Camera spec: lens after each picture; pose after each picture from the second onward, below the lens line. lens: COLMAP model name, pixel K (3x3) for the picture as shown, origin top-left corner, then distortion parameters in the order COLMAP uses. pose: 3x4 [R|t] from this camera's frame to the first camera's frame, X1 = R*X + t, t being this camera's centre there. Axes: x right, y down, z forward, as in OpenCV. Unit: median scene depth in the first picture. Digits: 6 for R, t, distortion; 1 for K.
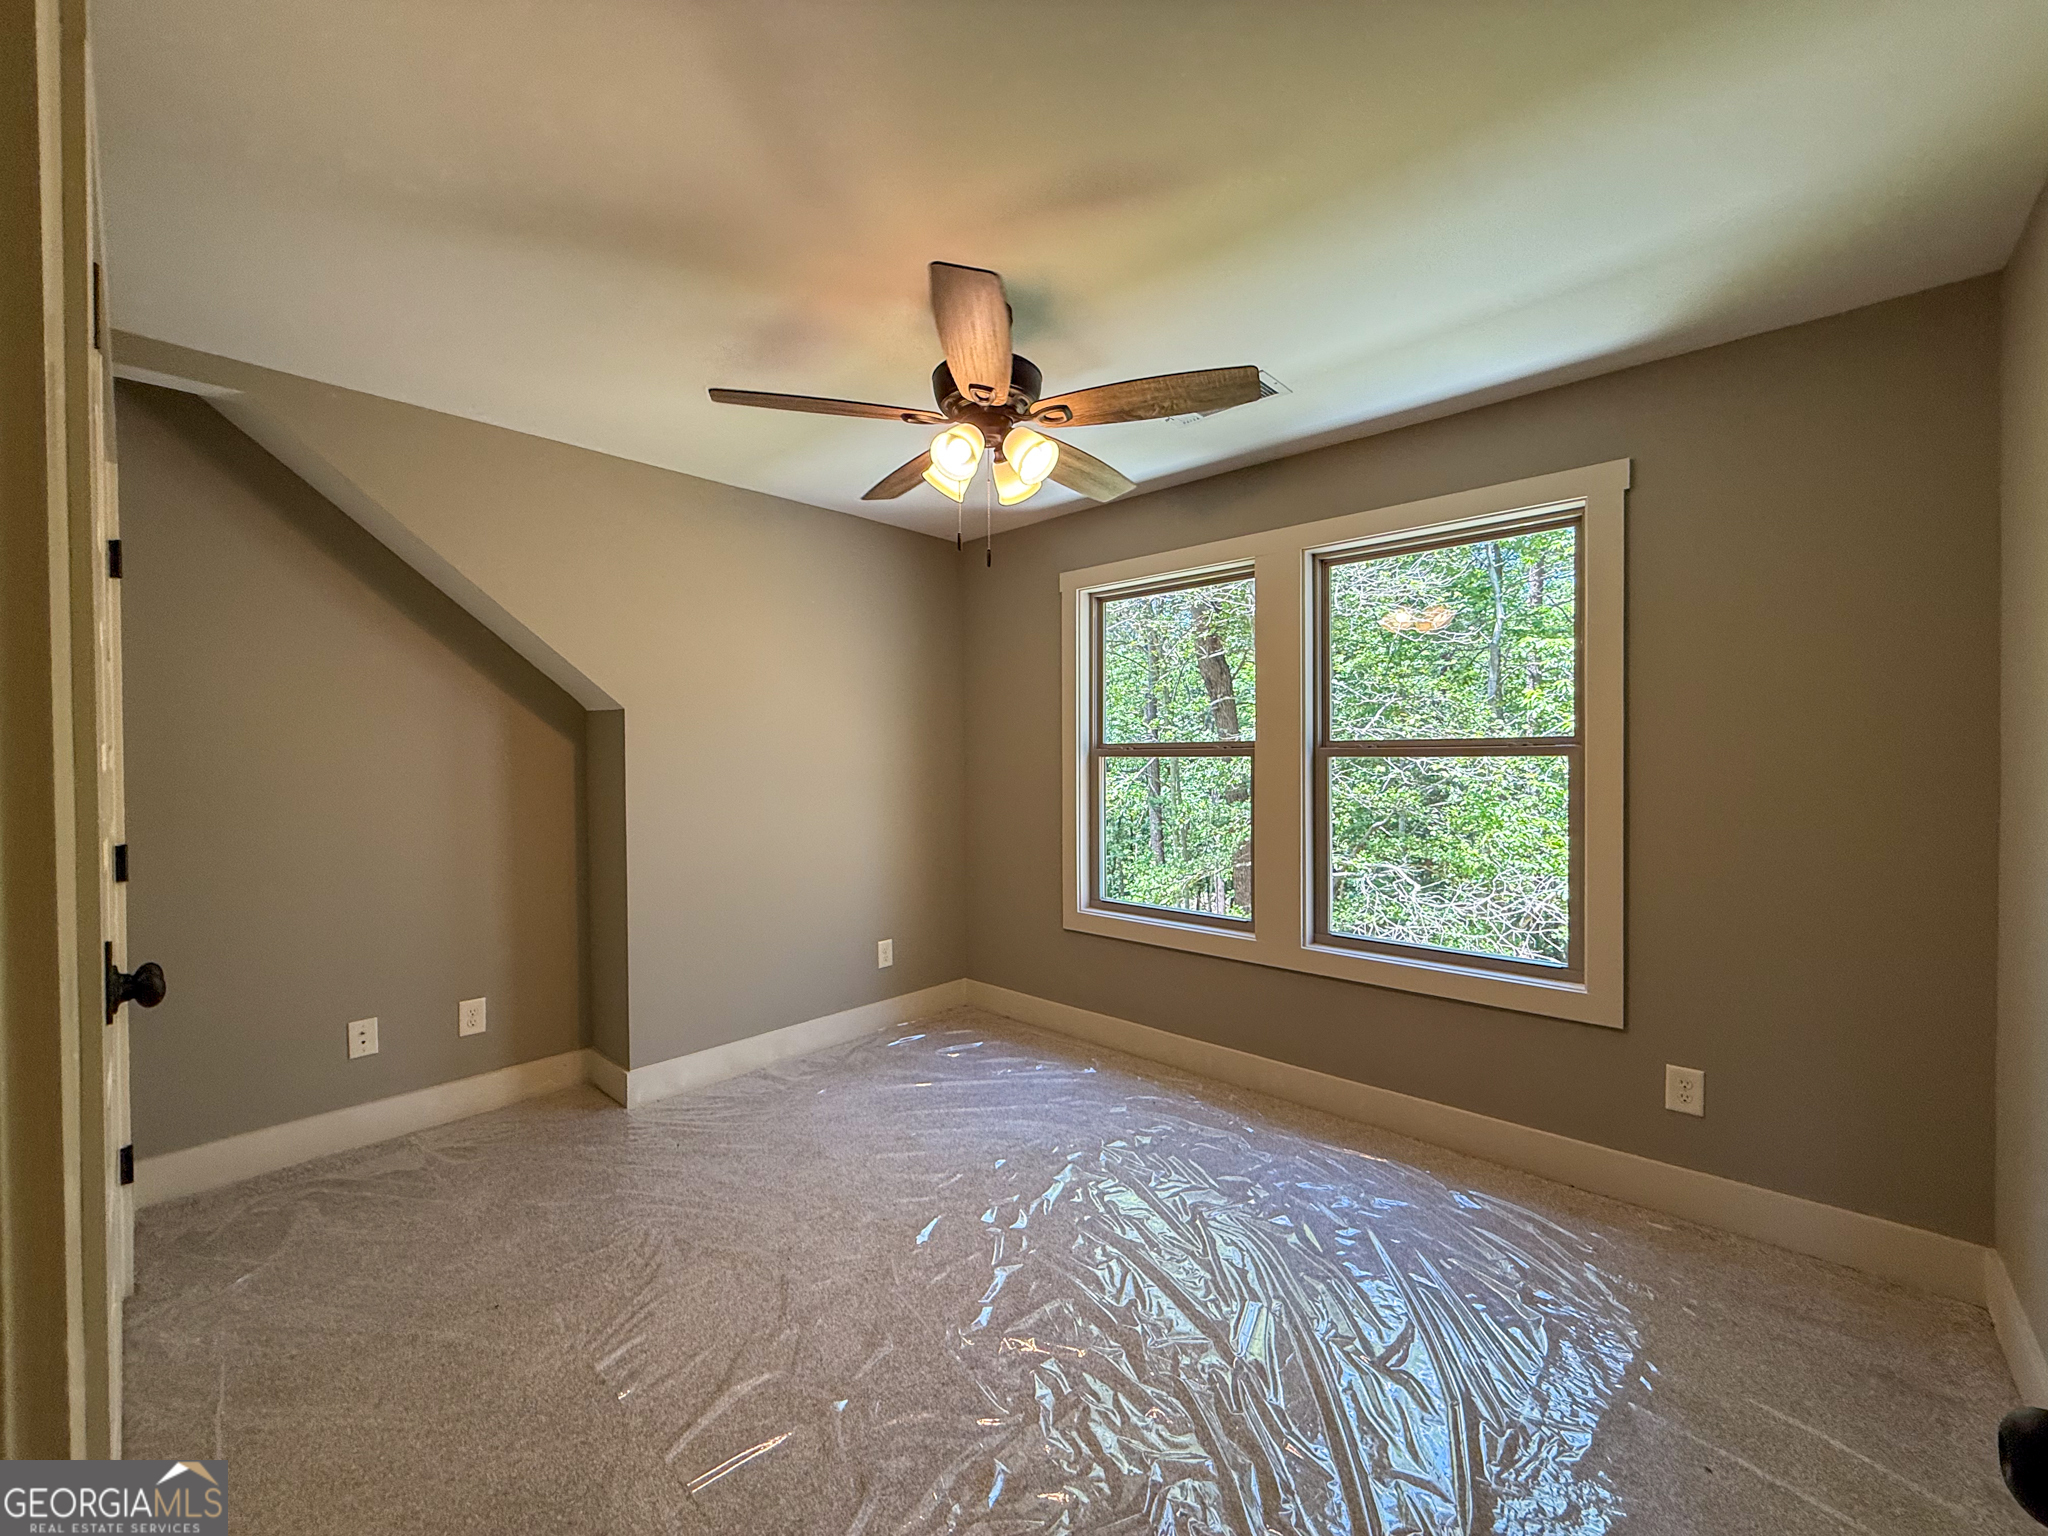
lens RADIAL K [[830.6, 0, 1026.6], [0, 830.6, 757.5], [0, 0, 1]] dist [-0.003399, -0.000693]
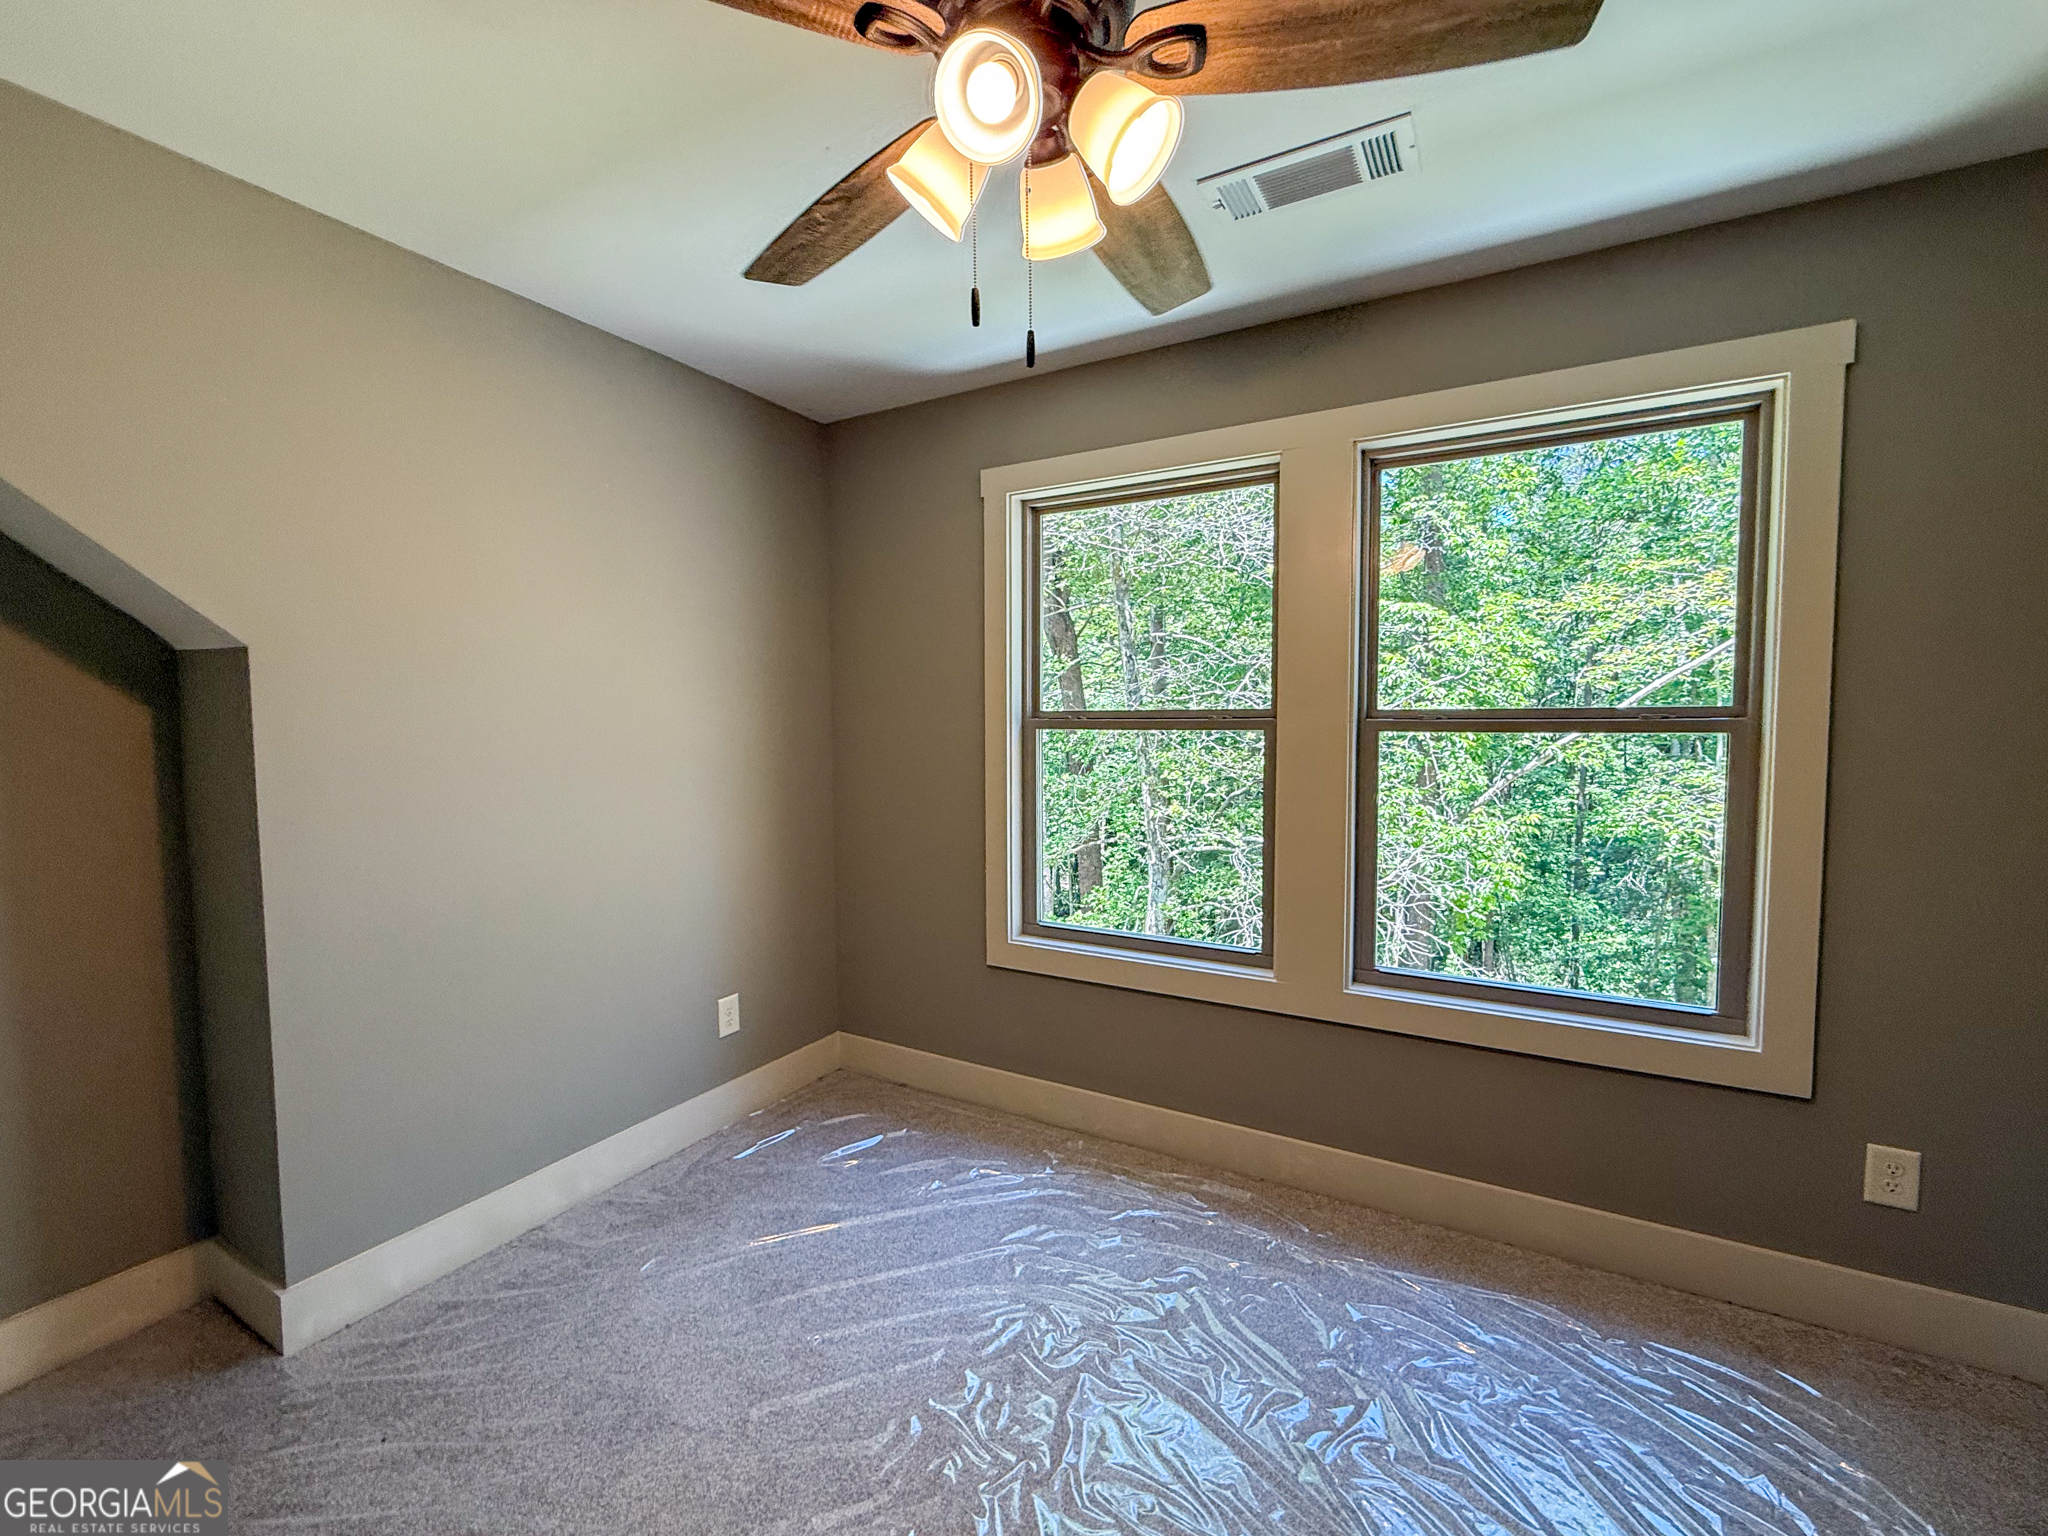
lens RADIAL K [[830.6, 0, 1006.5], [0, 830.6, 762.0], [0, 0, 1]] dist [-0.003399, -0.000693]
pose [[0.974127, -0.010499, 0.225758, -0.117528], [-0.001222, 0.998661, 0.051717, -0.010869], [-0.225999, -0.050654, 0.972810, 0.342429]]
